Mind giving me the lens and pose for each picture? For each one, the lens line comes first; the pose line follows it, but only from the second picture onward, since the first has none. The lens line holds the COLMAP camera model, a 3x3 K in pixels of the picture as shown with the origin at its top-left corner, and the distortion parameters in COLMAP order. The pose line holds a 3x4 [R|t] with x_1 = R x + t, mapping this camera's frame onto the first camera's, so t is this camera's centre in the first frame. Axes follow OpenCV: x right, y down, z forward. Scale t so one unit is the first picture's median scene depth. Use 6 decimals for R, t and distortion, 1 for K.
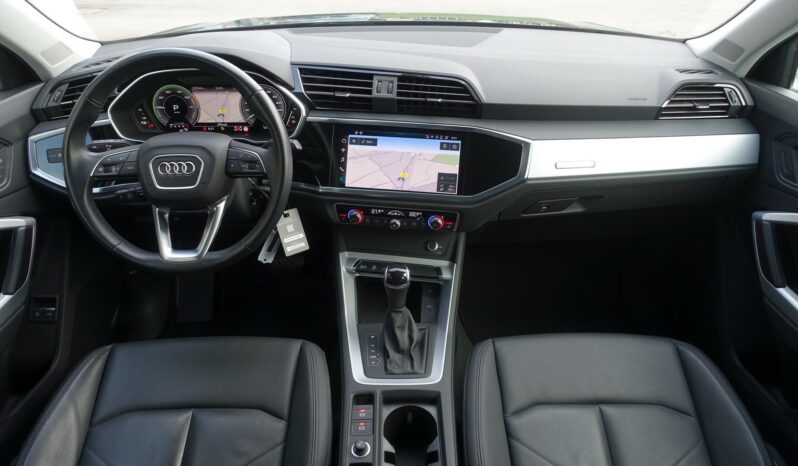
lens RADIAL K [[543.8, 0, 396.0], [0, 543.8, 229.5], [0, 0, 1]] dist [-0.002313, 0.004163]
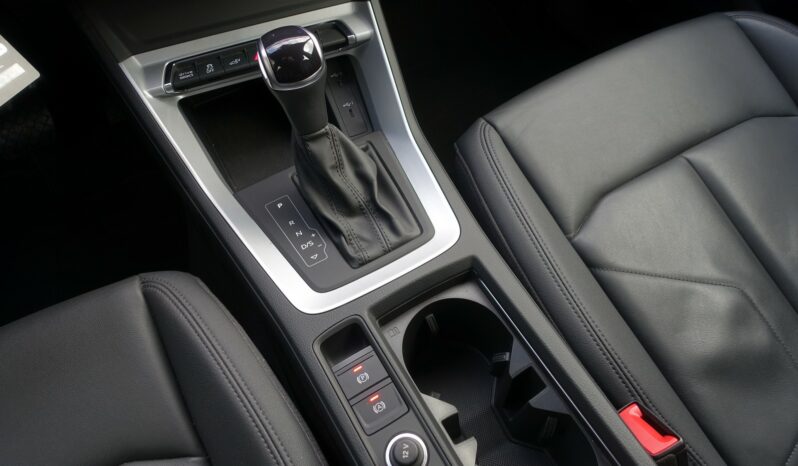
lens RADIAL K [[543.8, 0, 396.0], [0, 543.8, 229.5], [0, 0, 1]] dist [-0.002313, 0.004163]
pose [[0.869416, -0.420473, 0.259458, -0.088543], [0.294134, 0.862409, 0.411991, 0.048280], [-0.396990, -0.281876, 0.873467, 0.538820]]
